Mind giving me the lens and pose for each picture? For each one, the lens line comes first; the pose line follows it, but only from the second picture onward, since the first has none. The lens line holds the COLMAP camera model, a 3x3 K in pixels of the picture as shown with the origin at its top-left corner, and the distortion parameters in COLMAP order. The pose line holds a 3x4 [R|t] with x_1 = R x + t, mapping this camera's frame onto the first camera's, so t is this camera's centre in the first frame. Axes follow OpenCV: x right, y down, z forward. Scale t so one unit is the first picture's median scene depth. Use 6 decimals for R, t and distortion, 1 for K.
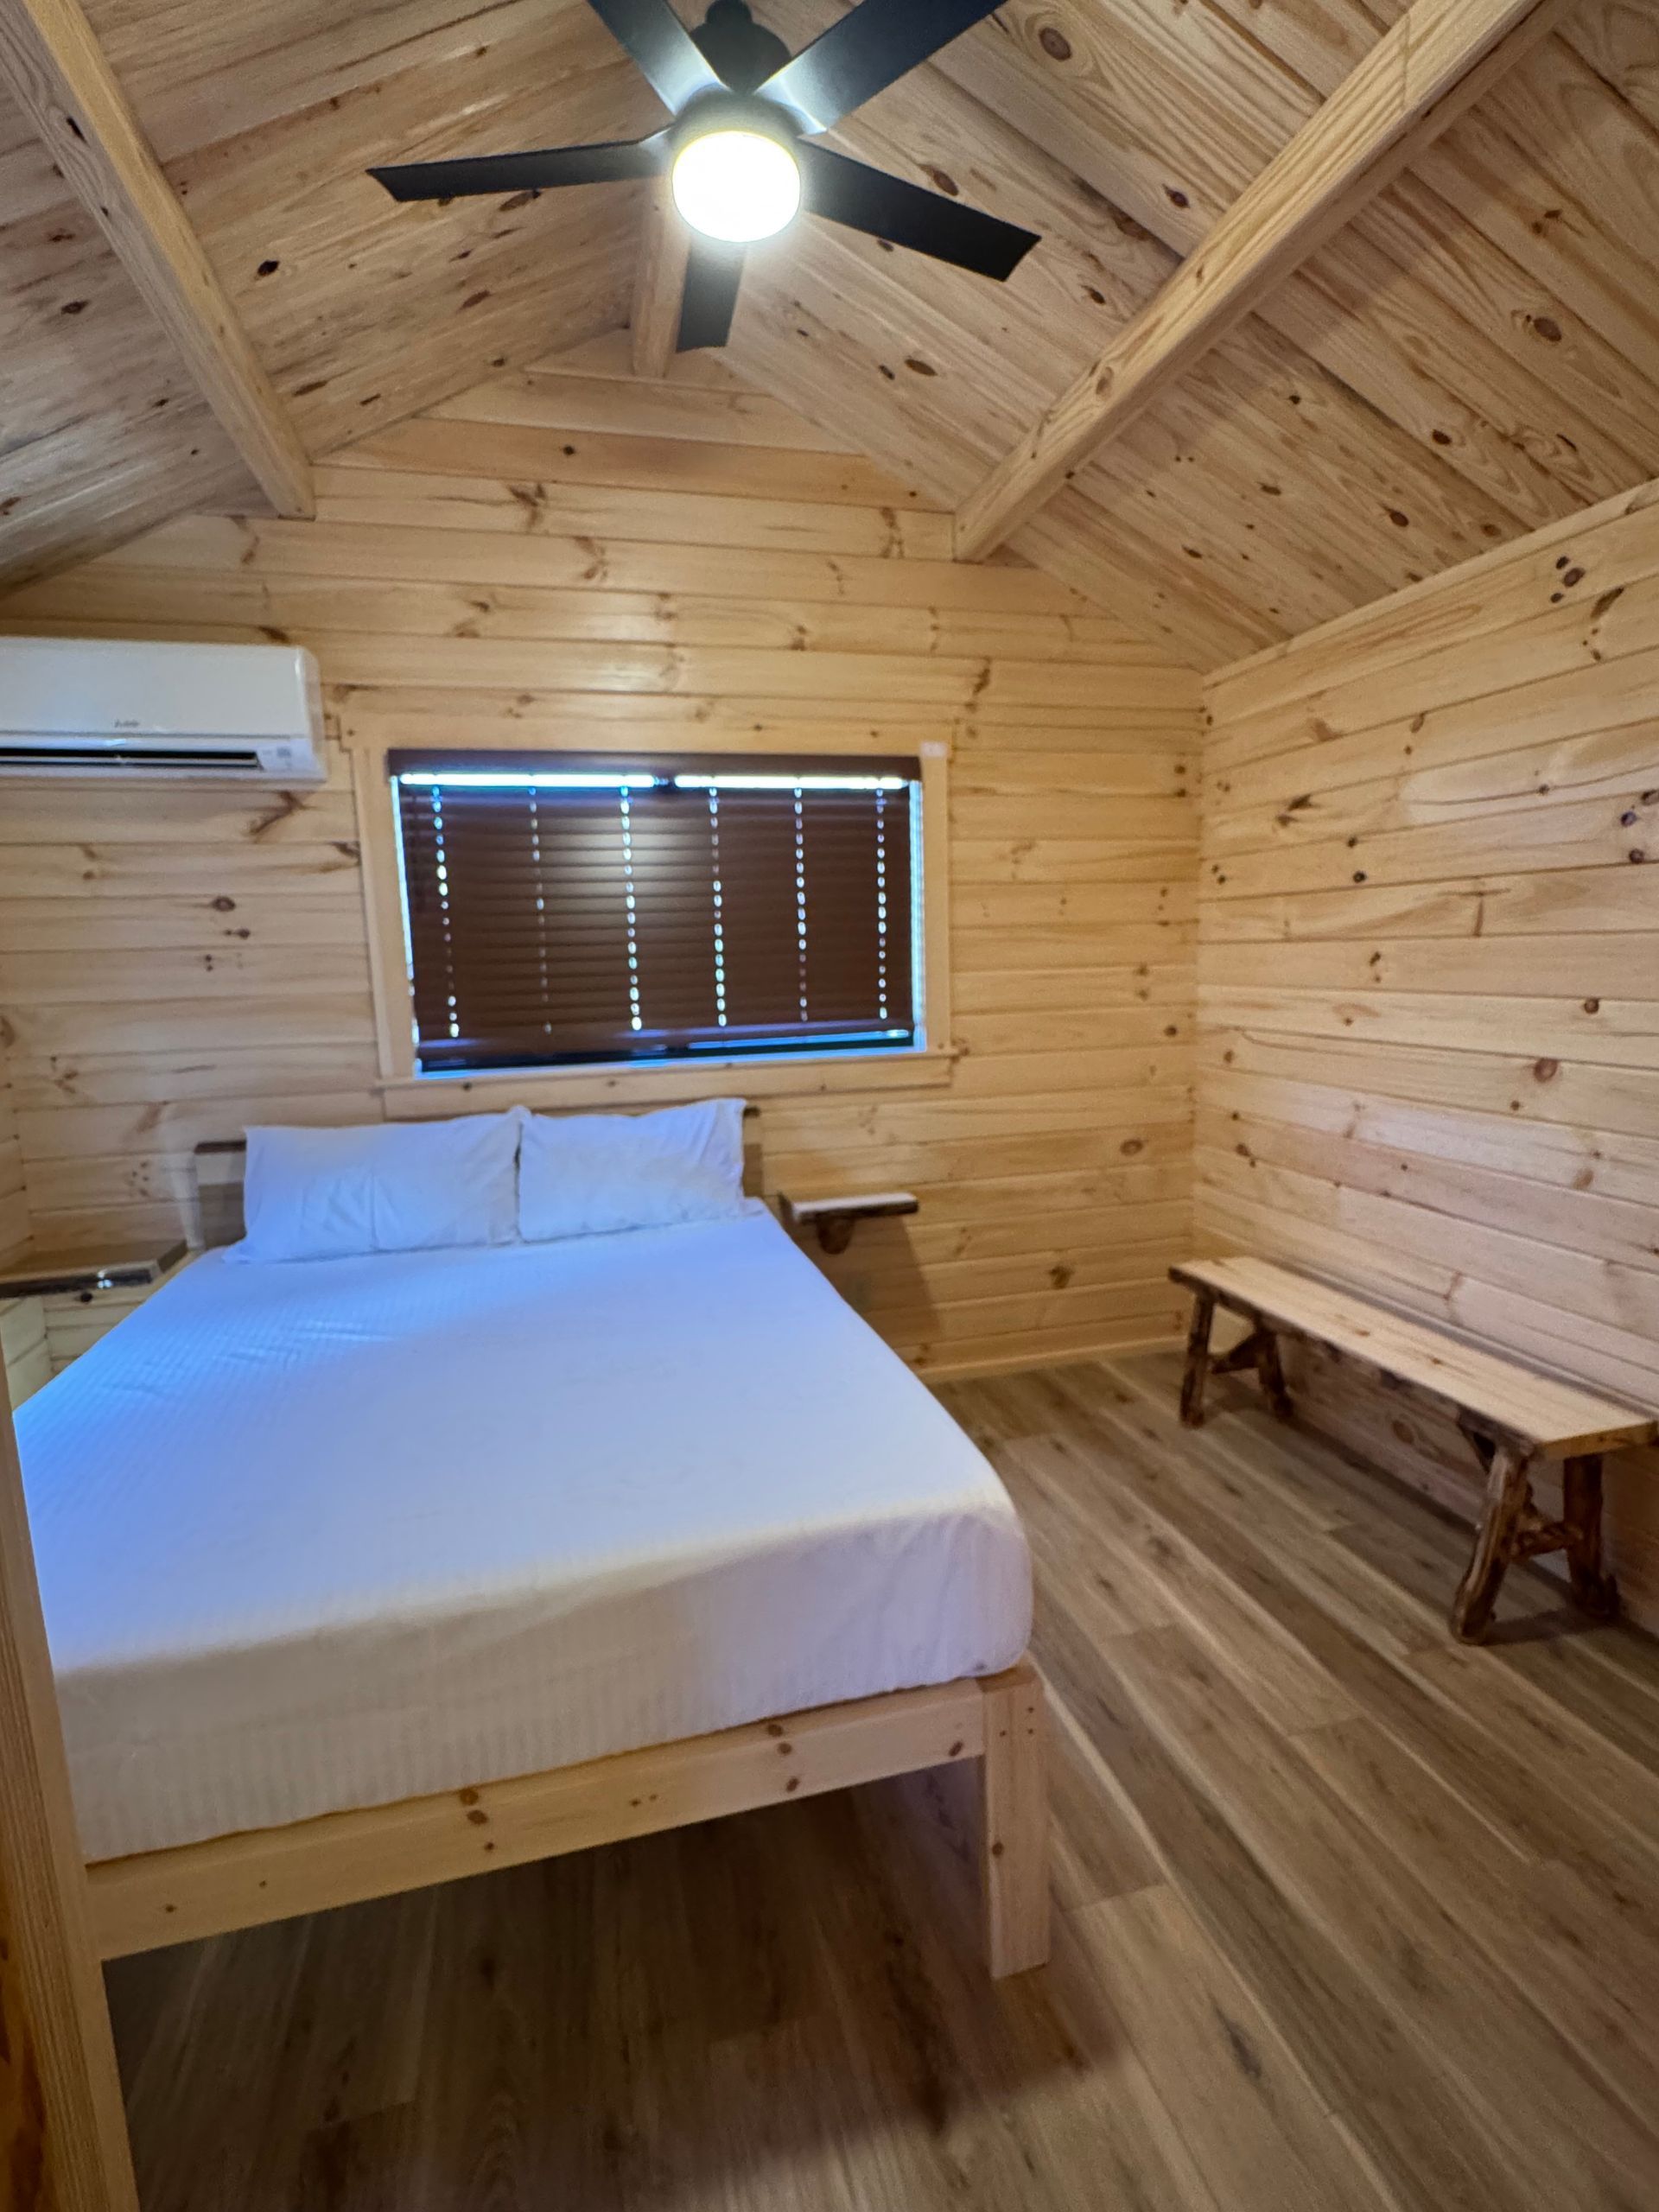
lens RADIAL K [[1059.5, 0, 832.2], [0, 1059.5, 1112.7], [0, 0, 1]] dist [-0.000702, 0.002337]
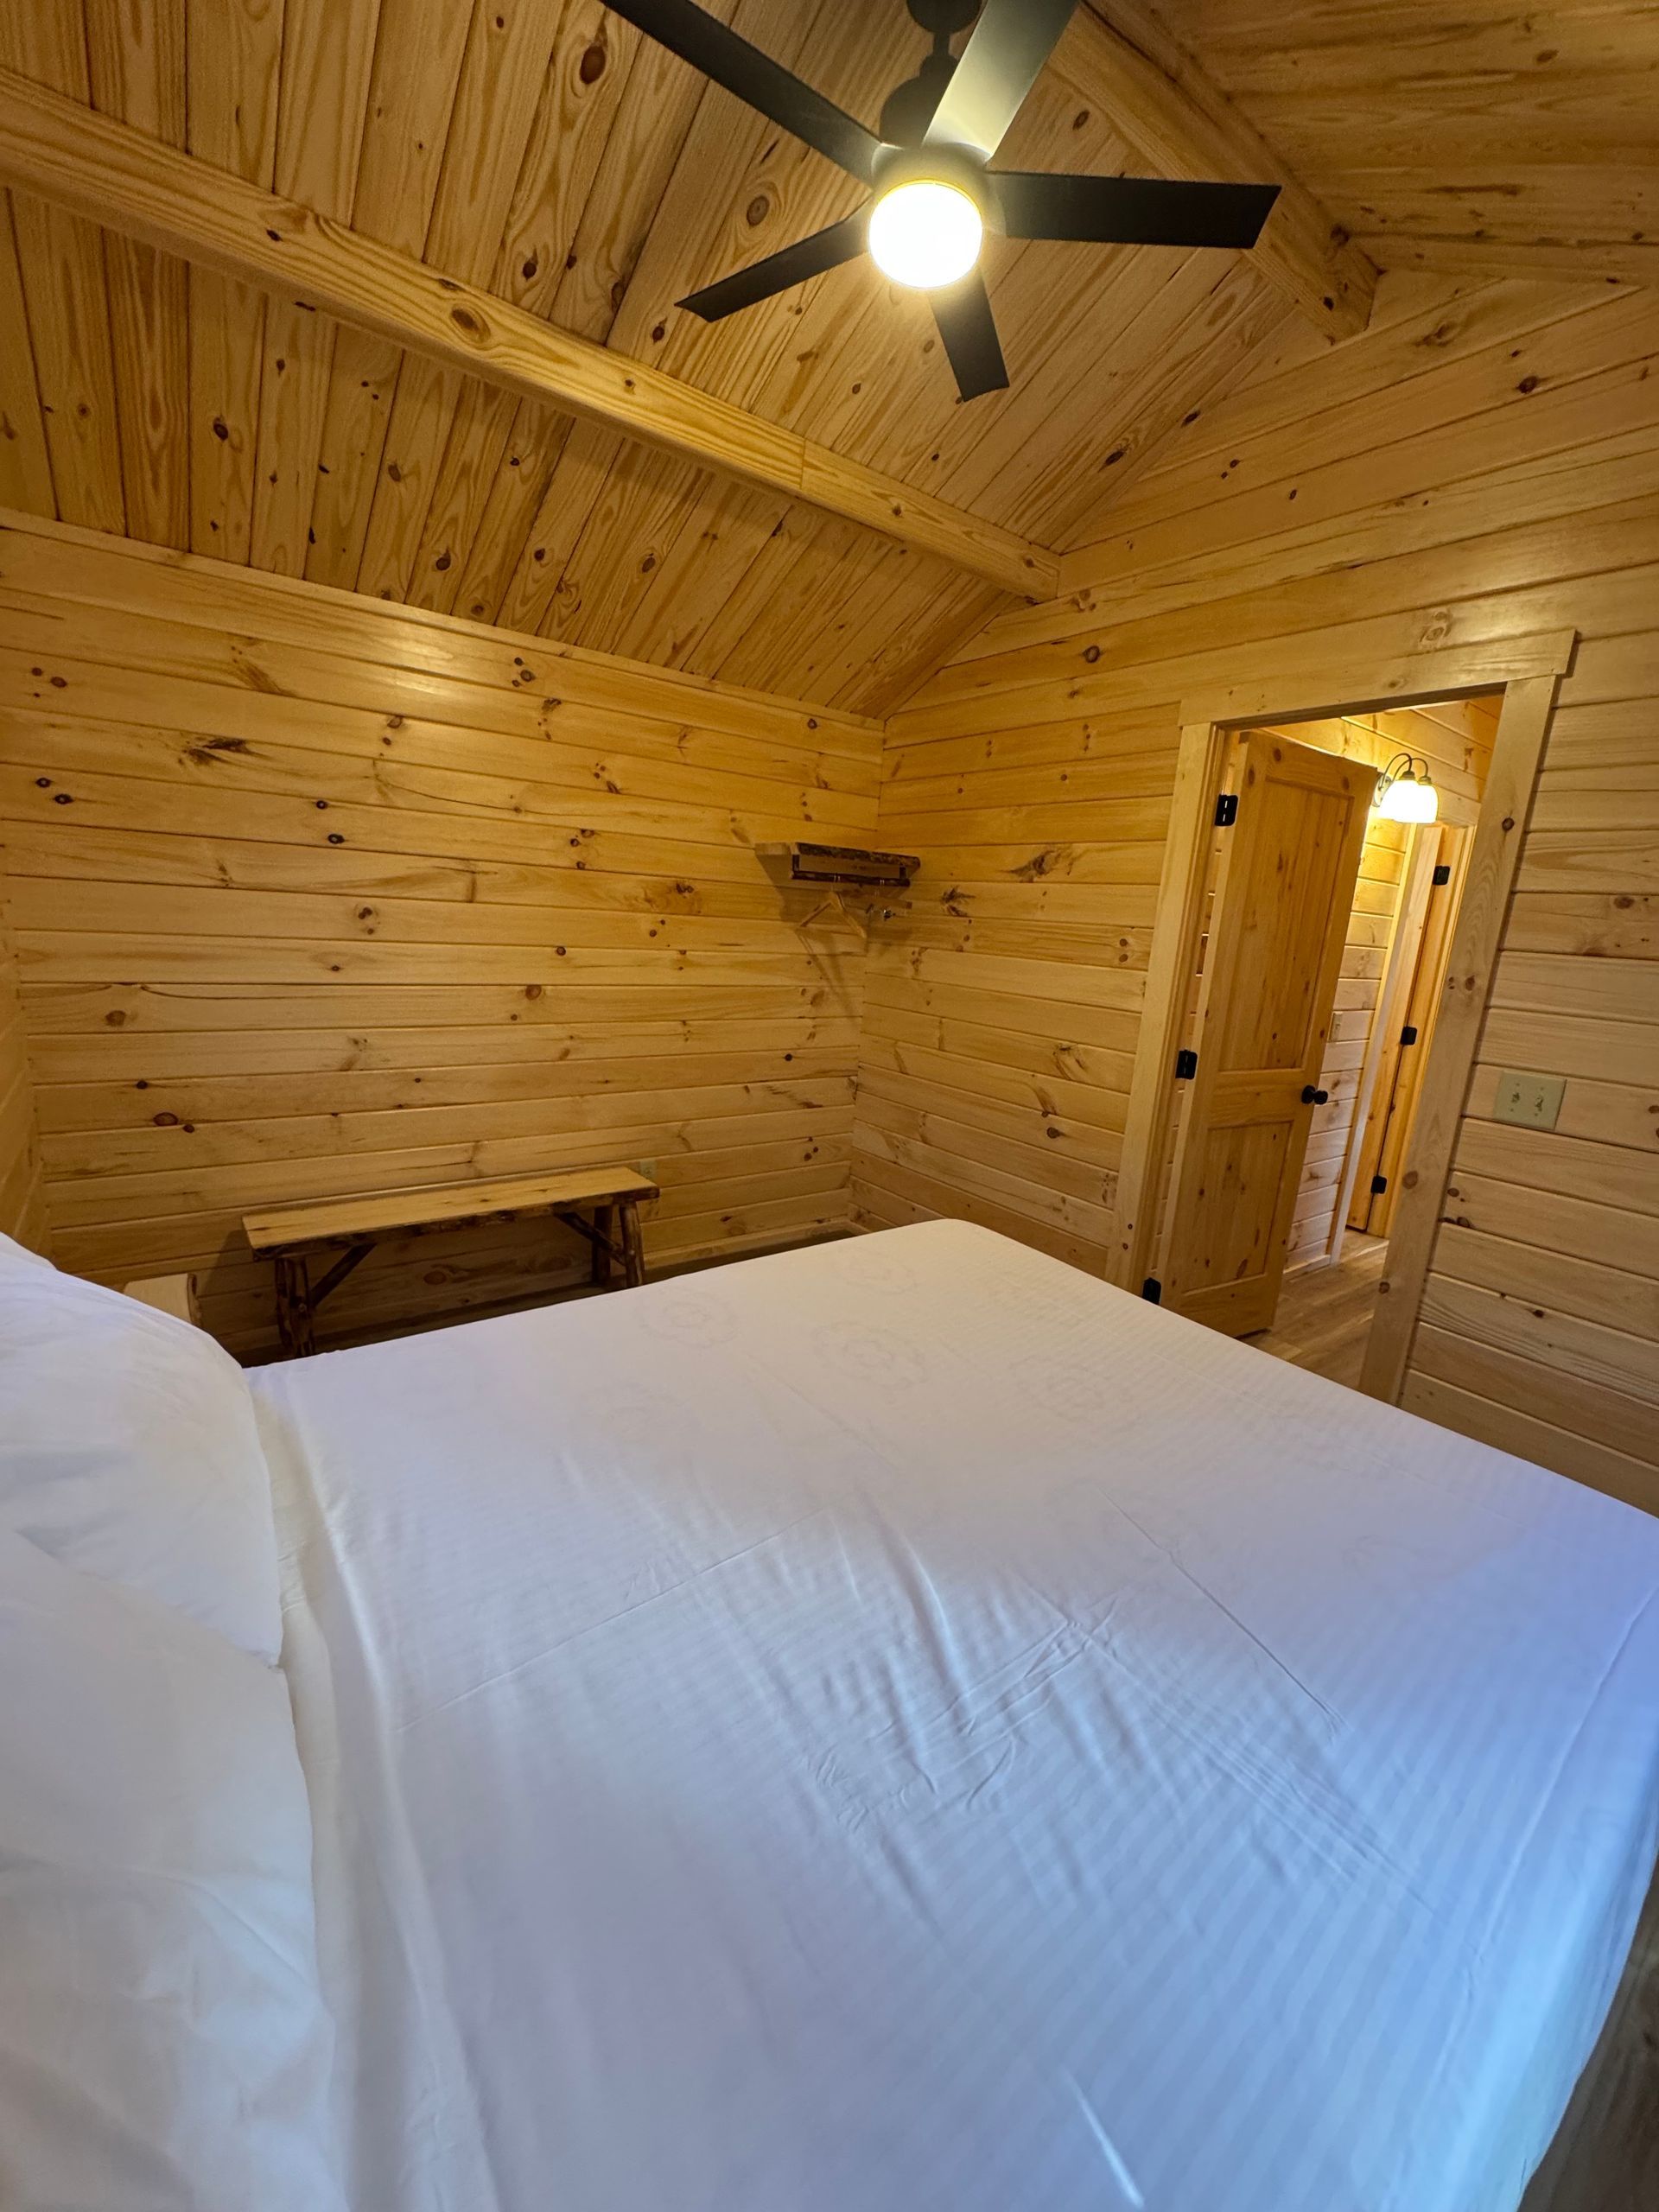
lens RADIAL K [[878.0, 0, 831.5], [0, 878.0, 1104.0], [0, 0, 1]] dist [-0.001593, 0.000118]
pose [[-0.374301, -0.193389, 0.906918, -0.691759], [0.084890, 0.966759, 0.241185, -0.151149], [-0.923414, 0.167264, -0.345442, 1.024690]]
